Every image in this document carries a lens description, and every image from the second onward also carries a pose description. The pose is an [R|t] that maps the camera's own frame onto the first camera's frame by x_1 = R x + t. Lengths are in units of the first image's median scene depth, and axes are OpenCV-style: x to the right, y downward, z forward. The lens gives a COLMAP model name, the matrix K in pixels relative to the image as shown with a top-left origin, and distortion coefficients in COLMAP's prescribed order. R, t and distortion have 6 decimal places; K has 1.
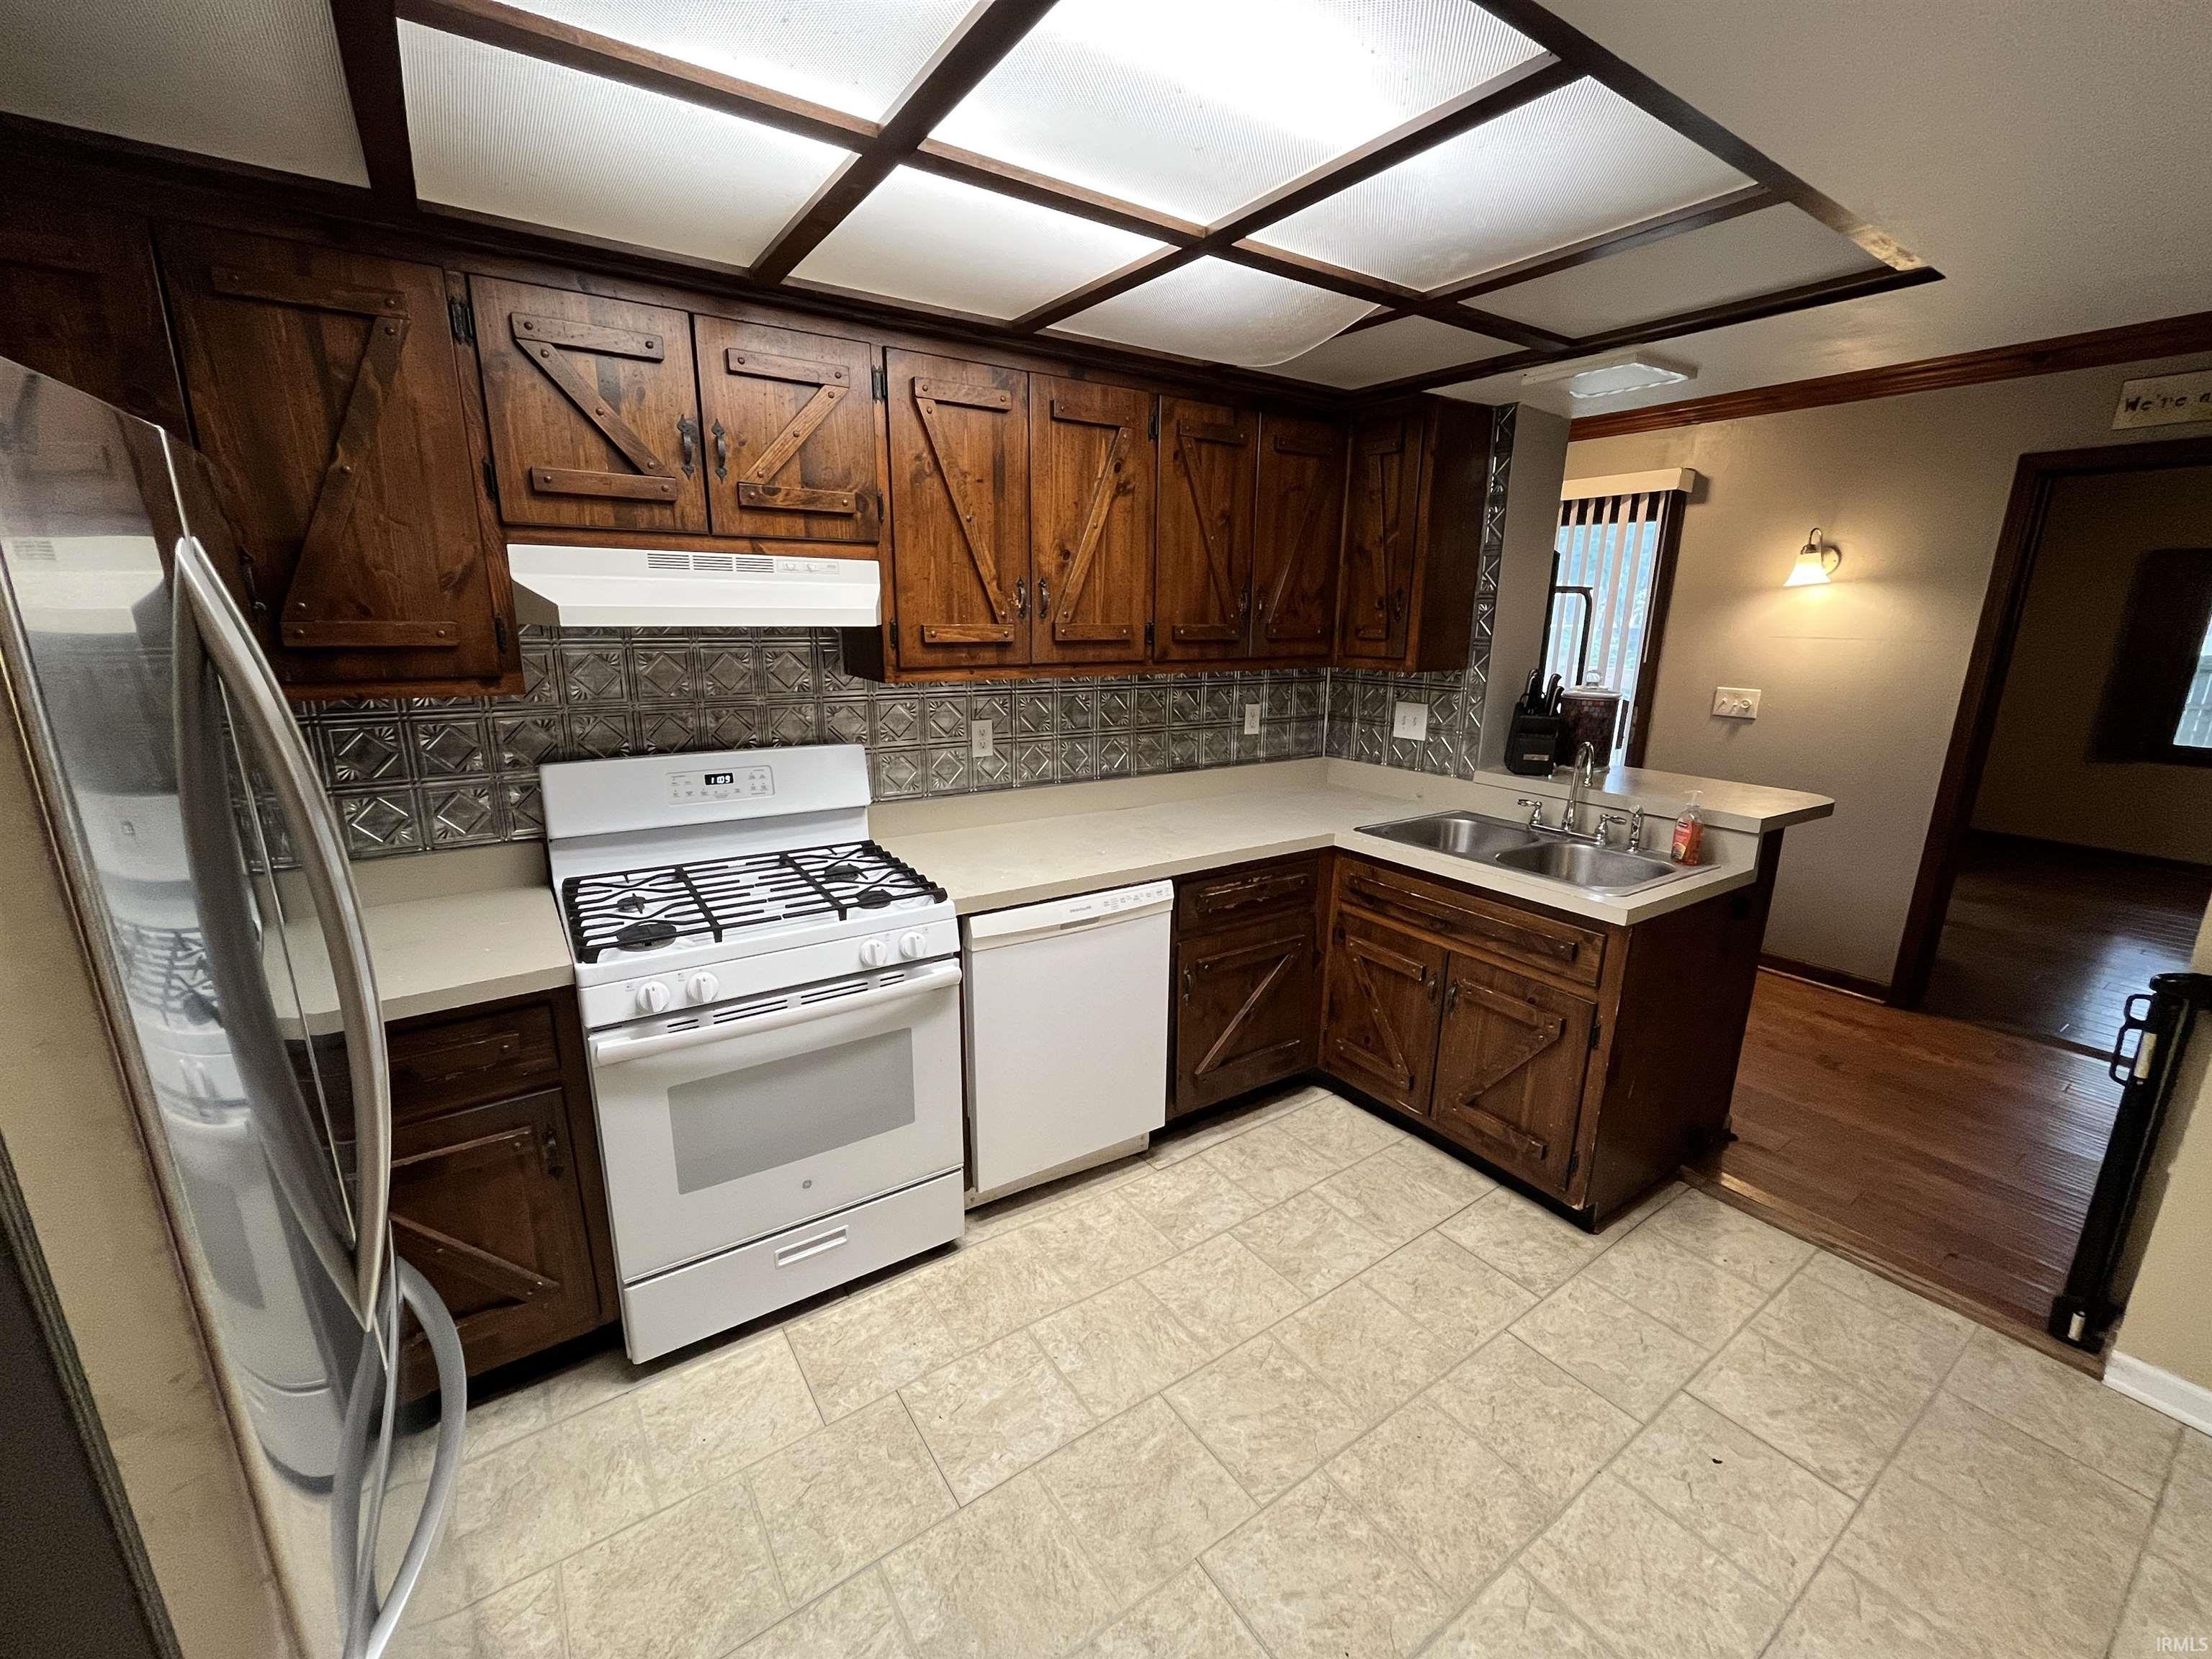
lens RADIAL K [[898.6, 0, 1103.9], [0, 898.6, 834.8], [0, 0, 1]] dist [-0.008307, 0.000099]
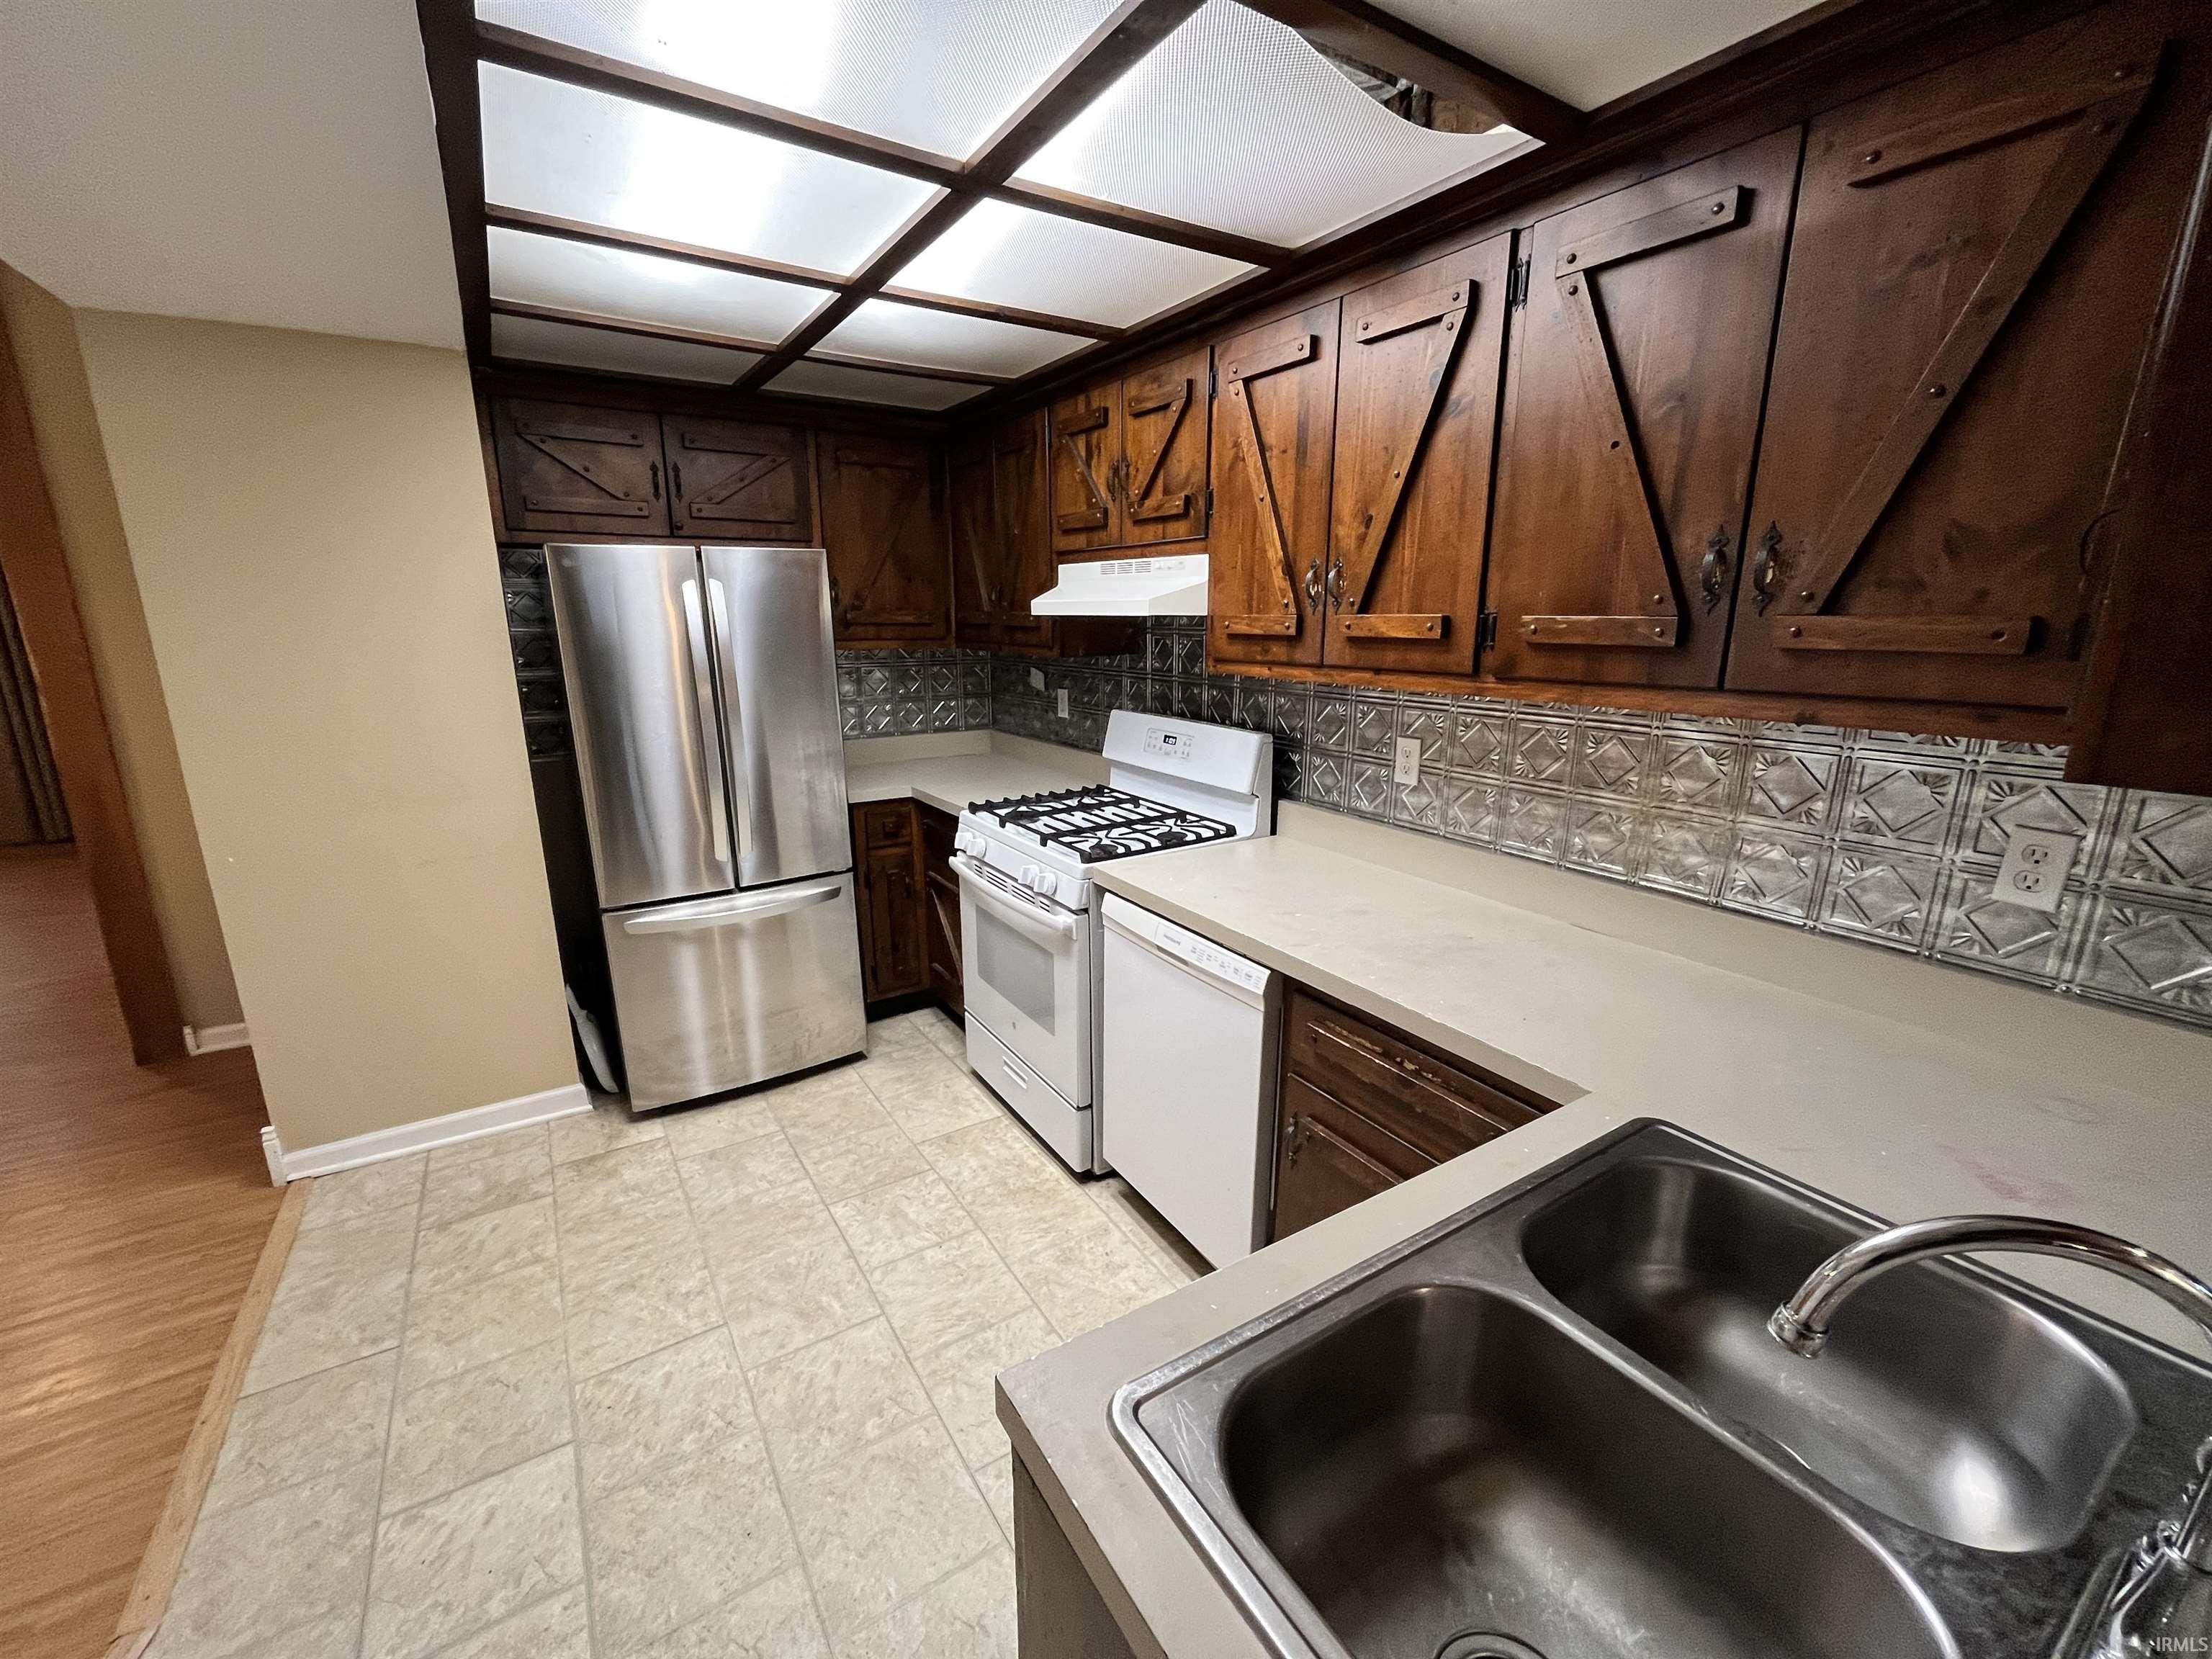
lens RADIAL K [[898.6, 0, 1103.9], [0, 898.6, 834.8], [0, 0, 1]] dist [-0.008307, 0.000099]
pose [[-0.028607, 0.228529, -0.973117, 0.828344], [-0.243196, 0.942672, 0.228528, -0.203019], [0.969555, 0.243196, 0.028610, 0.916405]]
